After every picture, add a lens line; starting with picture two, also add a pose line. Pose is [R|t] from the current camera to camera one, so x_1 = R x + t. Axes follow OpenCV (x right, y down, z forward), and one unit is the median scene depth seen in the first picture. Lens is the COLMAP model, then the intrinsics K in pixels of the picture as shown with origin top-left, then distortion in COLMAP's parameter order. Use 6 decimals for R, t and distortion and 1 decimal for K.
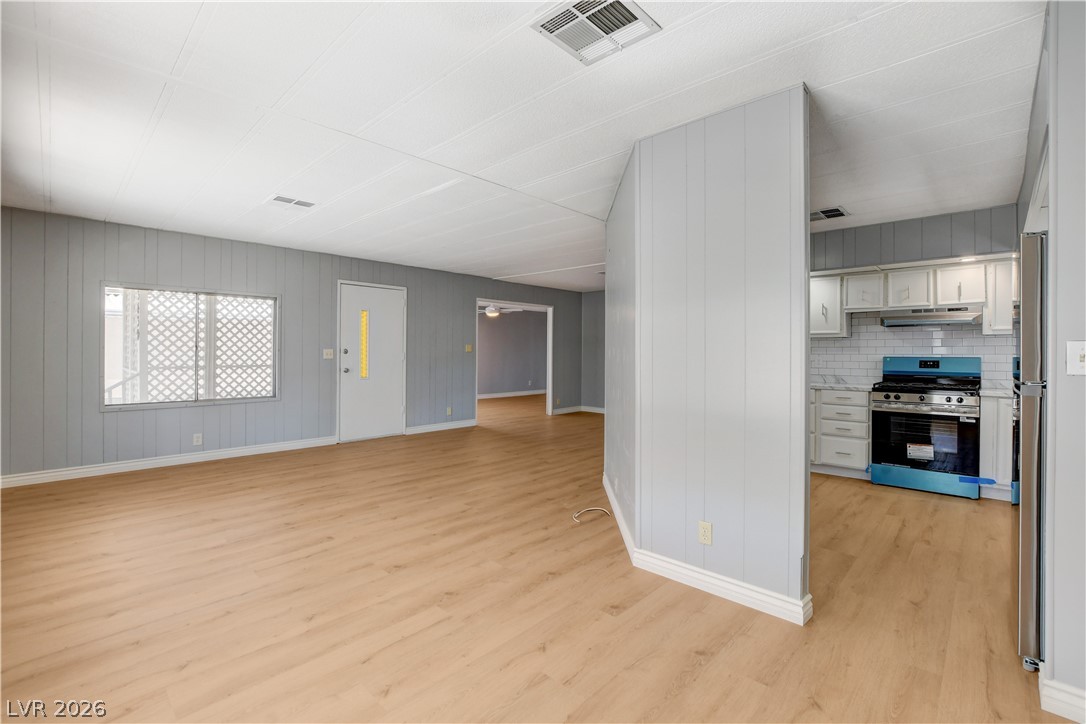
lens RADIAL K [[478.4, 0, 537.3], [0, 478.4, 349.9], [0, 0, 1]] dist [-0.013431, 0.001054]
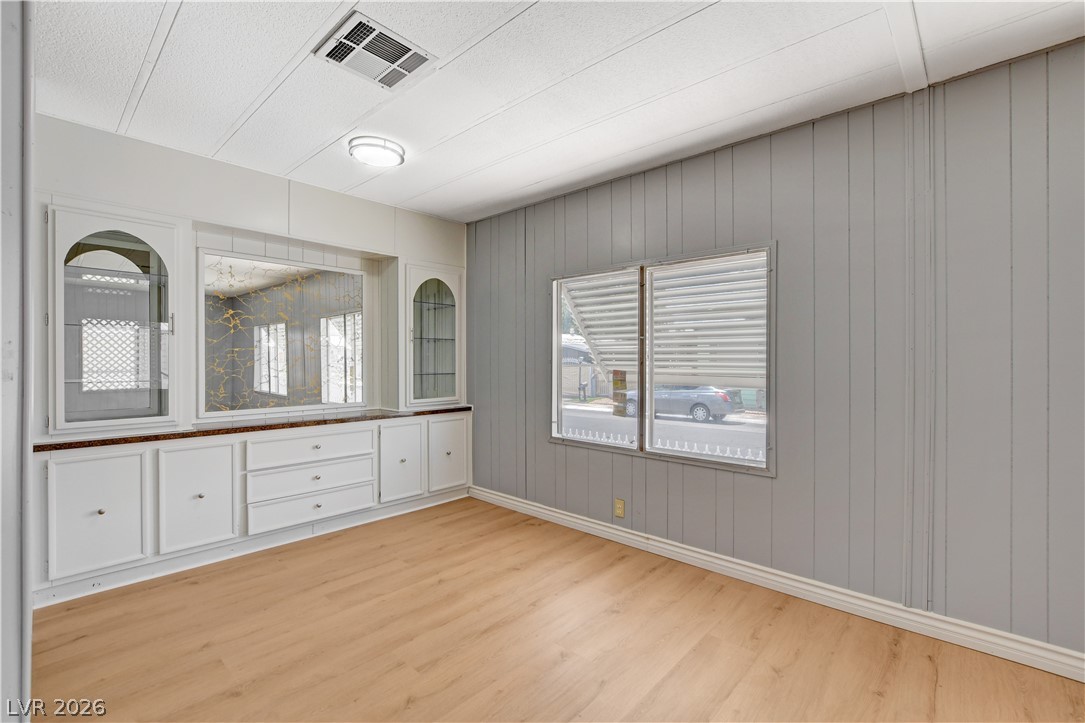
lens RADIAL K [[477.9, 0, 539.7], [0, 477.9, 360.9], [0, 0, 1]] dist [-0.013431, 0.001054]
pose [[-0.999689, -0.003608, -0.024666, -0.069854], [-0.003571, 0.999992, -0.001562, 0.002907], [0.024672, -0.001473, -0.999695, 0.649311]]
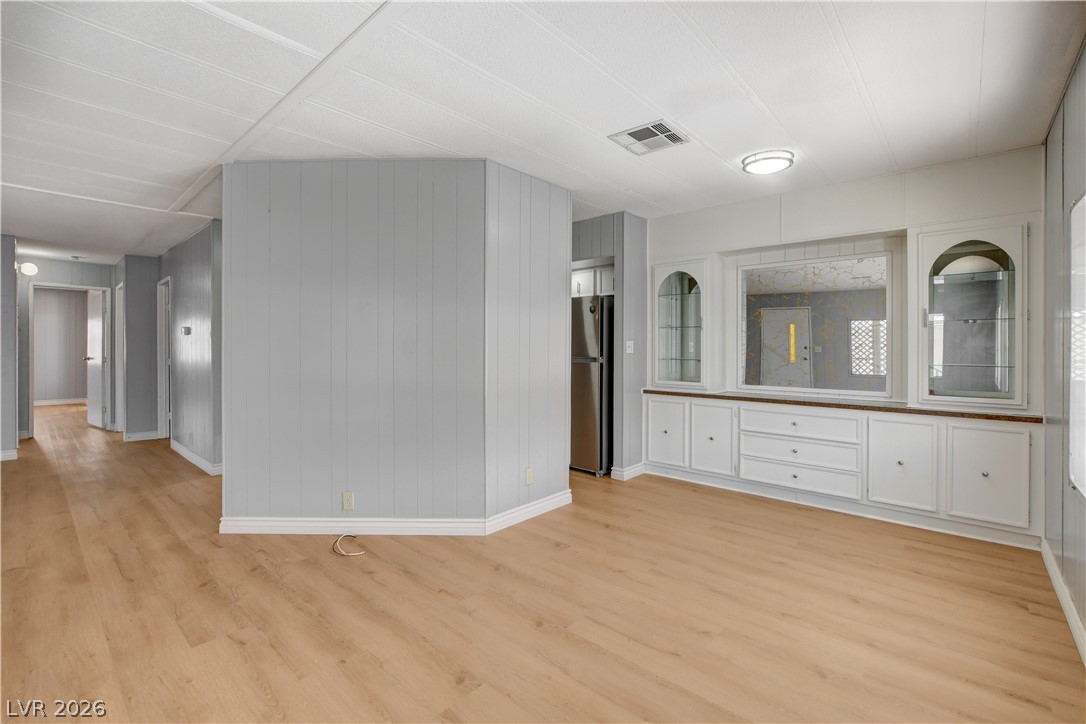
lens RADIAL K [[478.4, 0, 538.4], [0, 478.4, 351.4], [0, 0, 1]] dist [-0.013431, 0.001054]
pose [[-0.028507, -0.015121, 0.999479, -0.448939], [-0.003532, 0.999881, 0.015026, -0.000331], [-0.999587, -0.003102, -0.028557, 0.439560]]
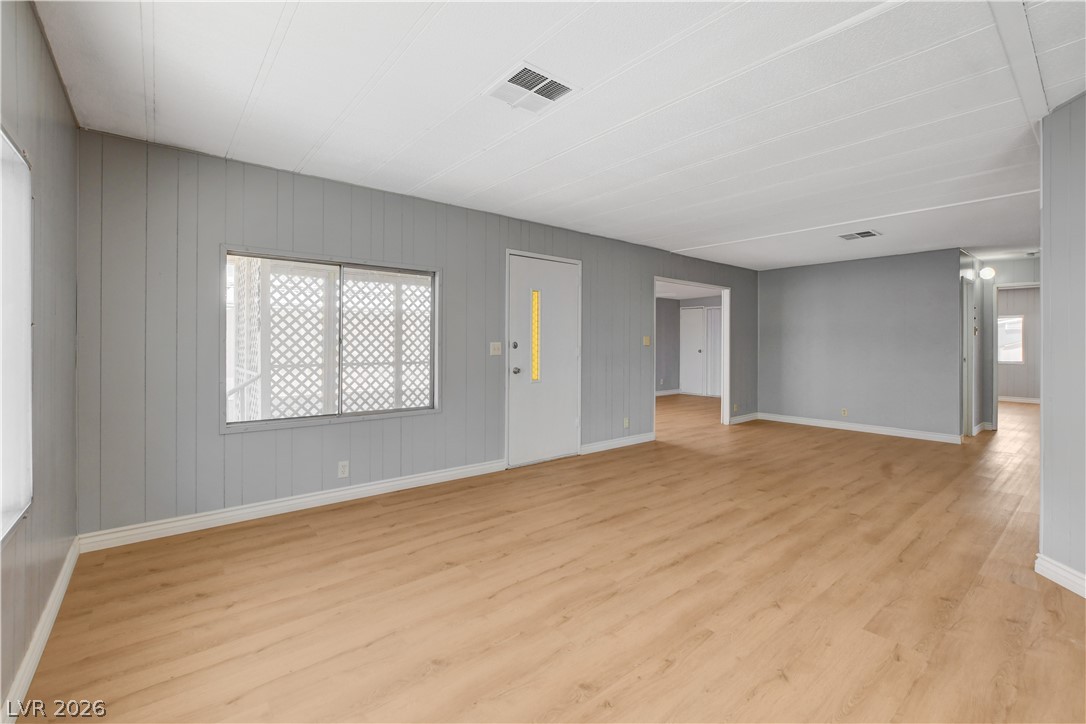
lens RADIAL K [[478.4, 0, 544.0], [0, 478.4, 341.5], [0, 0, 1]] dist [-0.013431, 0.001054]
pose [[0.993424, -0.005609, -0.114352, -0.302583], [0.004943, 0.999969, -0.006113, 0.002393], [0.114383, 0.005508, 0.993421, 0.294414]]
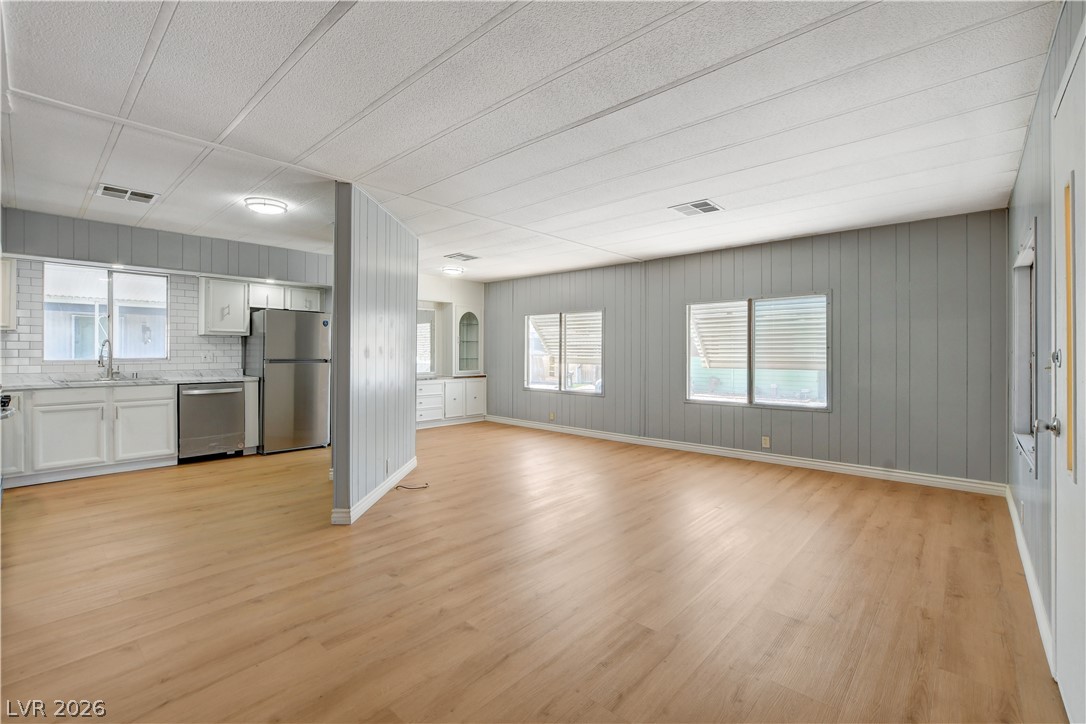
lens RADIAL K [[478.4, 0, 545.2], [0, 478.4, 344.6], [0, 0, 1]] dist [-0.013431, 0.001054]
pose [[-0.999314, -0.009270, -0.035857, -0.112267], [-0.008606, 0.999789, -0.018625, 0.004366], [0.036023, -0.018304, -0.999183, 1.402792]]
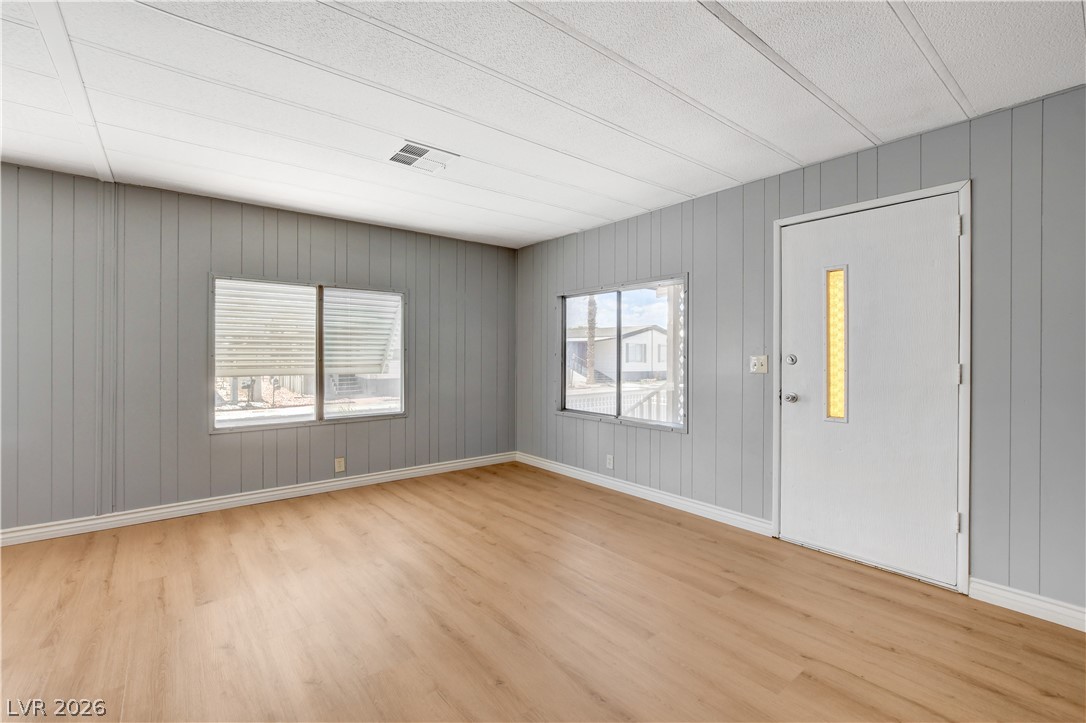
lens RADIAL K [[478.4, 0, 545.9], [0, 478.4, 356.8], [0, 0, 1]] dist [-0.013431, 0.001054]
pose [[-0.126782, -0.003673, -0.991924, 0.136905], [-0.003584, 0.999988, -0.003245, 0.003024], [0.991924, 0.003143, -0.126793, 0.901385]]
